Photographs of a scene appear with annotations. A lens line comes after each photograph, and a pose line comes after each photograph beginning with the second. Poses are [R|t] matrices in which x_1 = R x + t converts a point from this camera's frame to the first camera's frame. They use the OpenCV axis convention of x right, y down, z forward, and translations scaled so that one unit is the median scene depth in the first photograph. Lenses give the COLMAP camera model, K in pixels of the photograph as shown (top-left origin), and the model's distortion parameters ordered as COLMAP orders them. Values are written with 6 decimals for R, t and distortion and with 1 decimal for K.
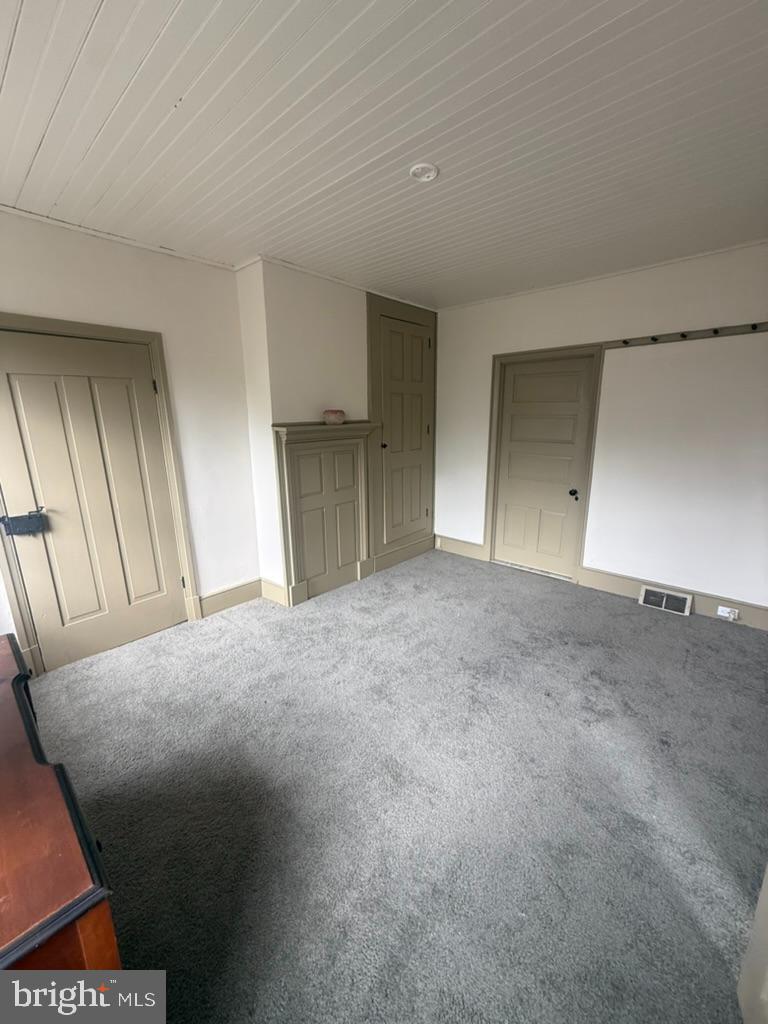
lens RADIAL K [[407.7, 0, 379.2], [0, 407.7, 507.6], [0, 0, 1]] dist [0.003015, 0.000502]
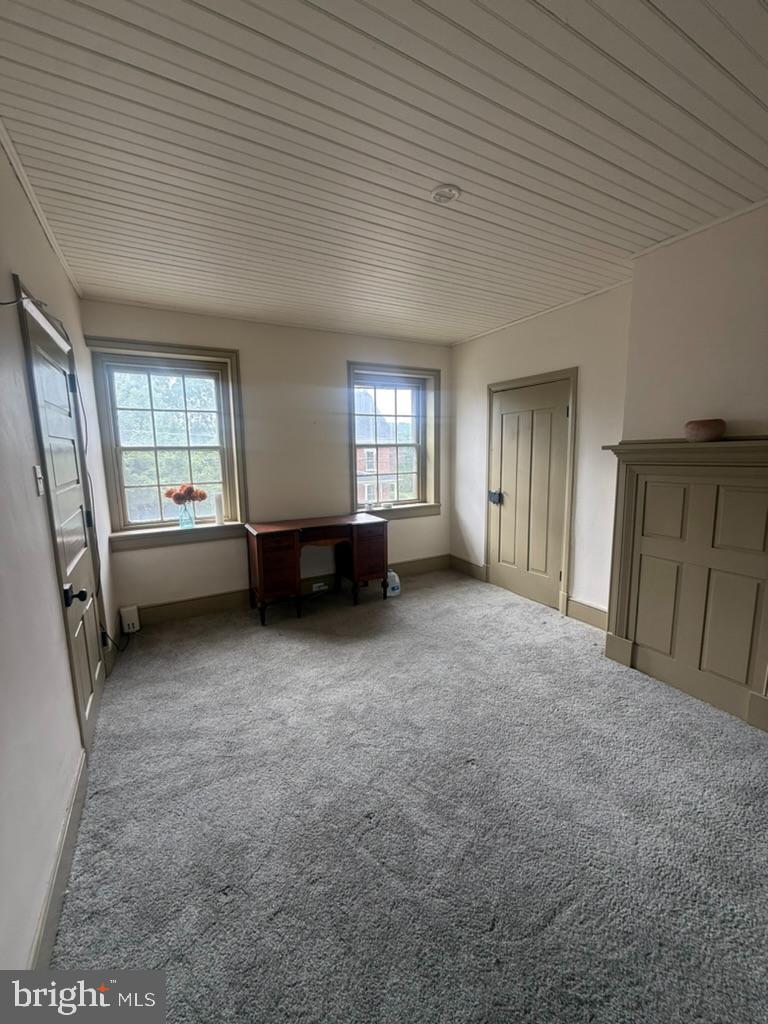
lens RADIAL K [[407.7, 0, 378.0], [0, 407.7, 509.2], [0, 0, 1]] dist [0.003015, 0.000502]
pose [[-0.326081, 0.155939, -0.932392, 0.682952], [-0.188993, 0.955636, 0.225922, -0.150848], [0.926258, 0.249884, -0.282143, 0.728419]]
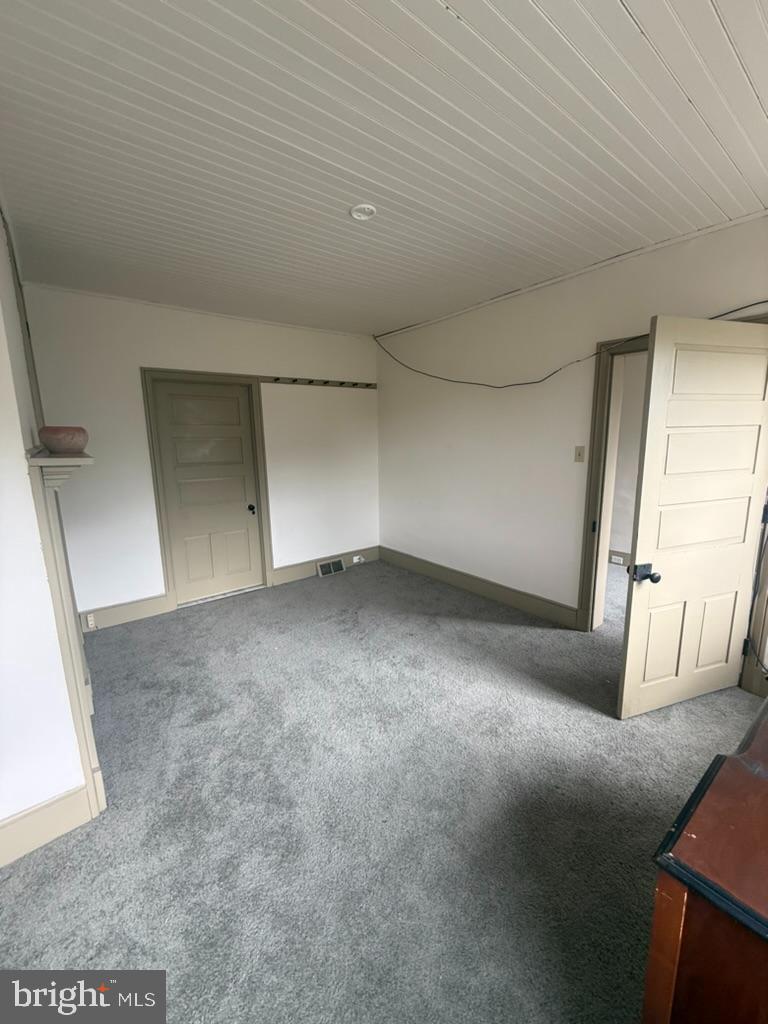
lens RADIAL K [[407.7, 0, 387.2], [0, 407.7, 509.1], [0, 0, 1]] dist [0.003015, 0.000502]
pose [[0.163236, -0.168964, 0.972011, -0.597704], [0.231710, 0.964234, 0.128700, -0.101771], [-0.958991, 0.204216, 0.196549, 0.494995]]
